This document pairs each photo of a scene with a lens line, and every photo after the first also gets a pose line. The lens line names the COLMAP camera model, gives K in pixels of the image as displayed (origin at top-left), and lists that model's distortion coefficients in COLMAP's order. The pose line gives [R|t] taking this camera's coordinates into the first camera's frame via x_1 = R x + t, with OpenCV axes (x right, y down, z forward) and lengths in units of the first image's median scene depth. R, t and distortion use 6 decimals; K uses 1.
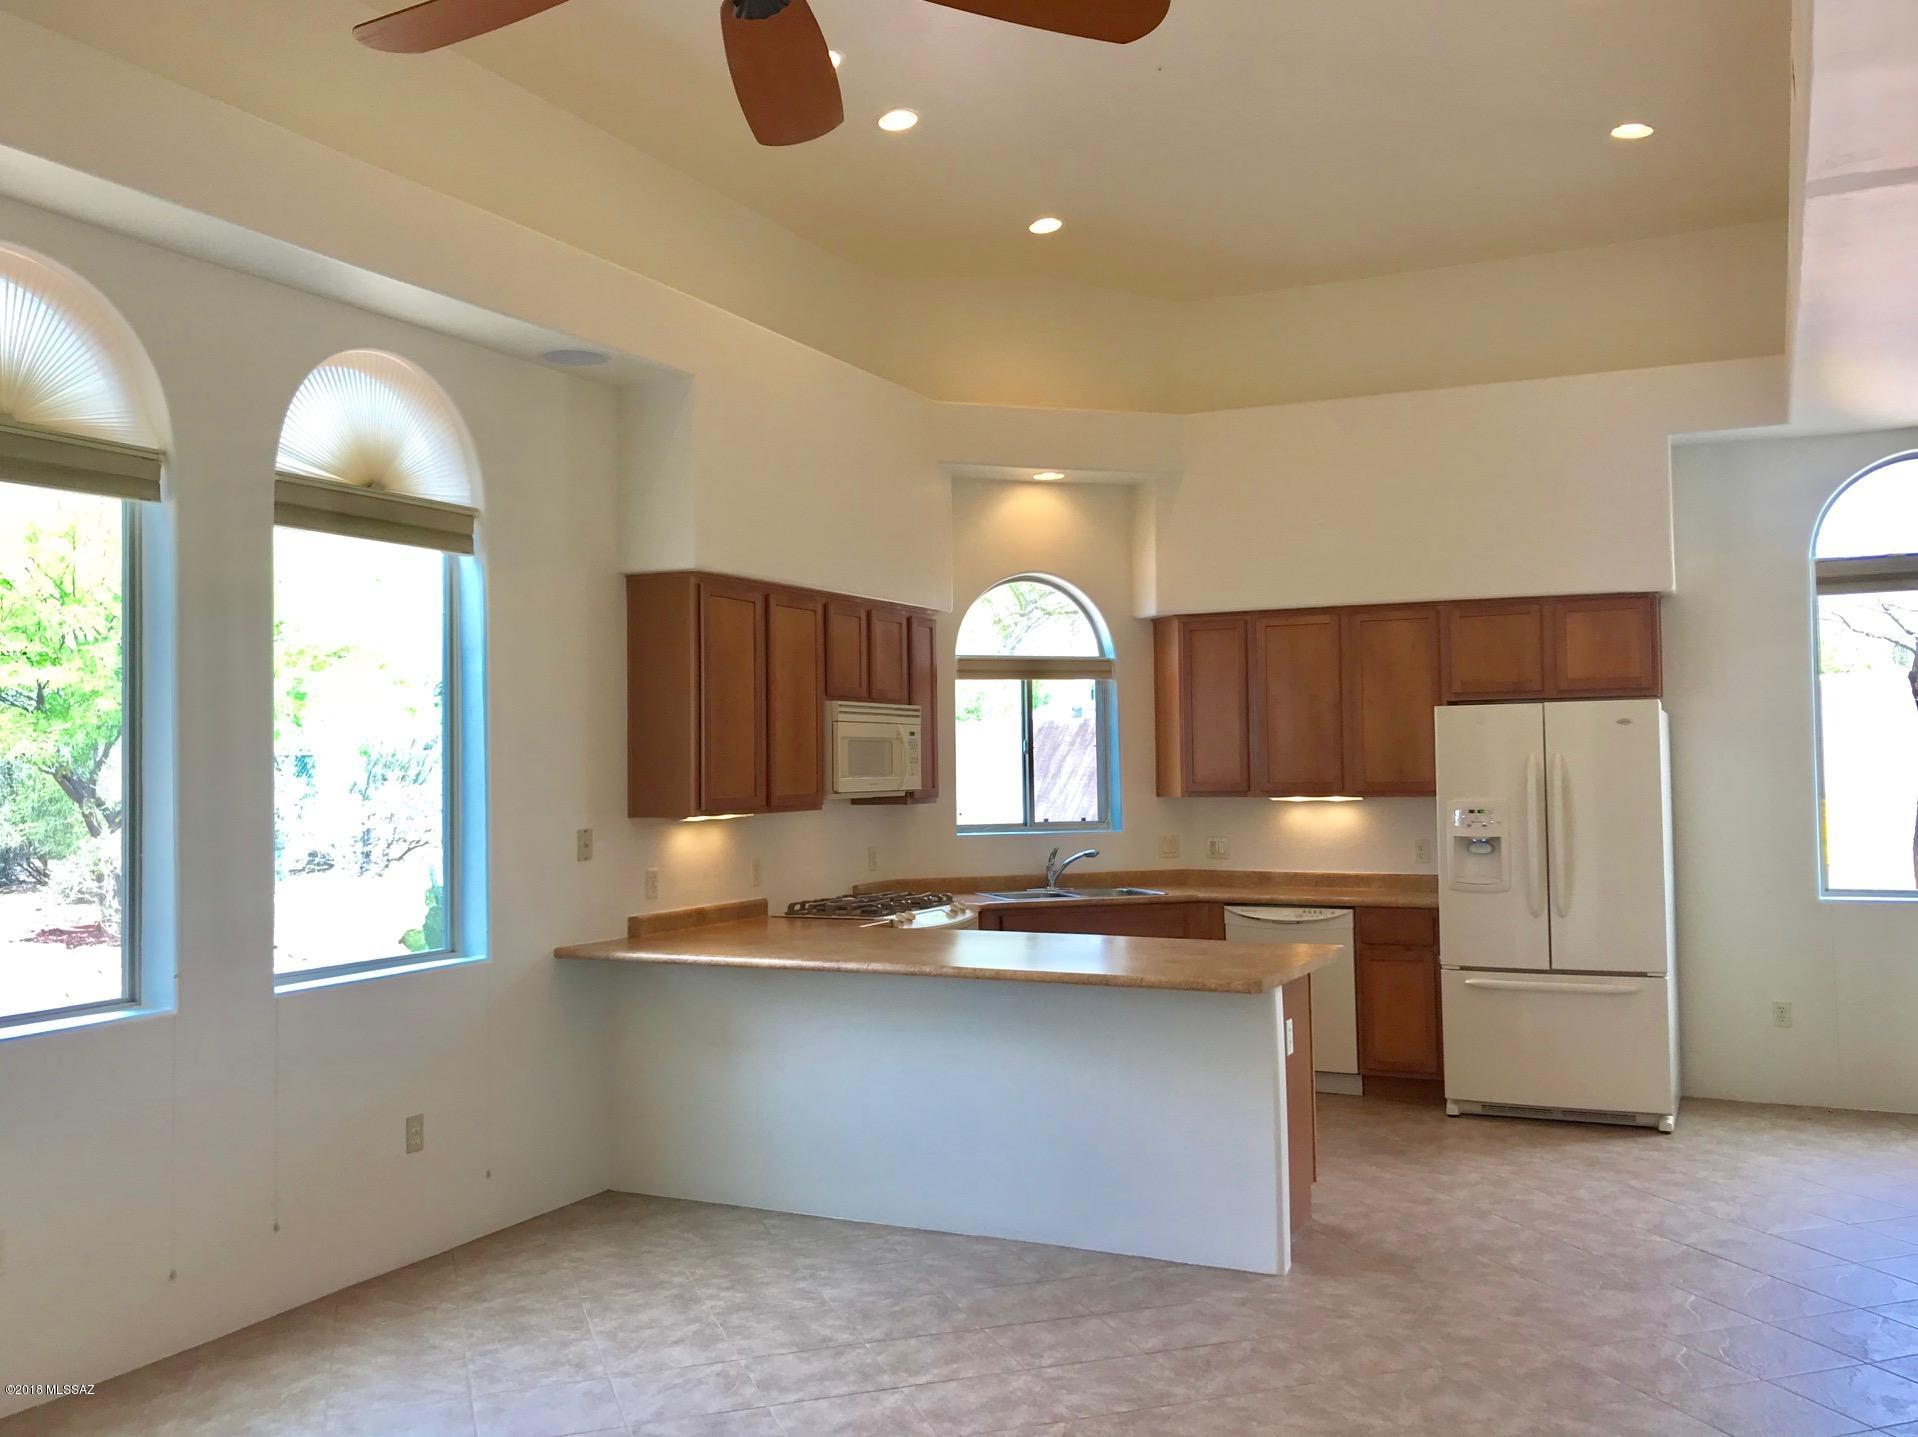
lens RADIAL K [[1654.4, 0, 949.1], [0, 1654.4, 709.2], [0, 0, 1]] dist [0.050194, -0.073154]
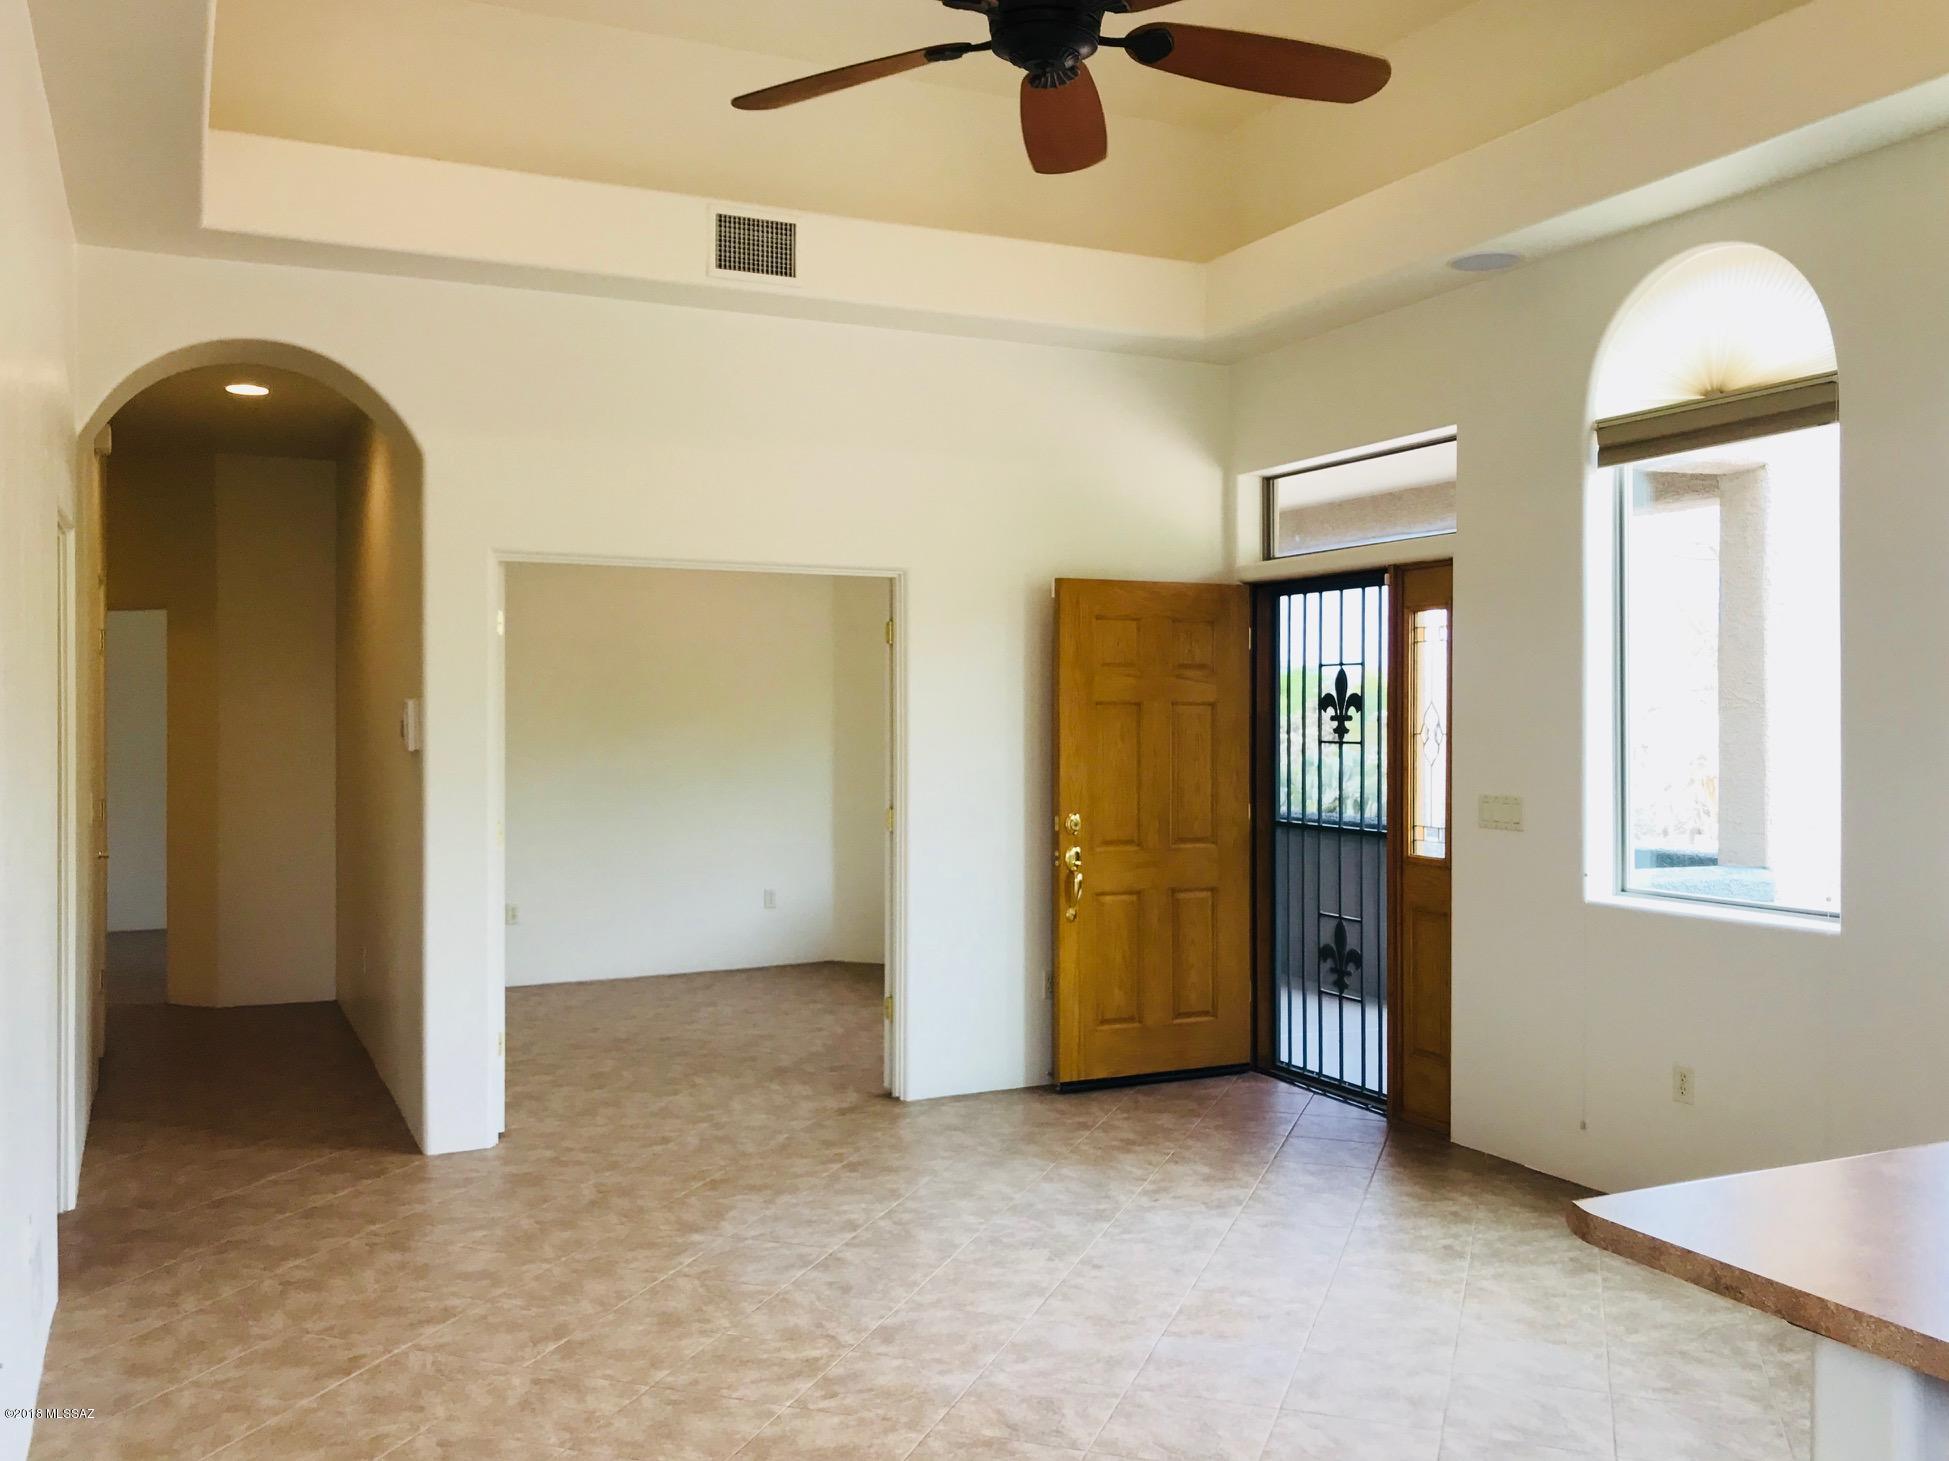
lens RADIAL K [[1681.1, 0, 964.5], [0, 1681.1, 721.0], [0, 0, 1]] dist [0.050194, -0.073154]
pose [[-0.617873, 0.017466, -0.786084, 0.690283], [0.036707, 0.999304, -0.006649, 0.043978], [0.785420, -0.032963, -0.618084, 1.287557]]
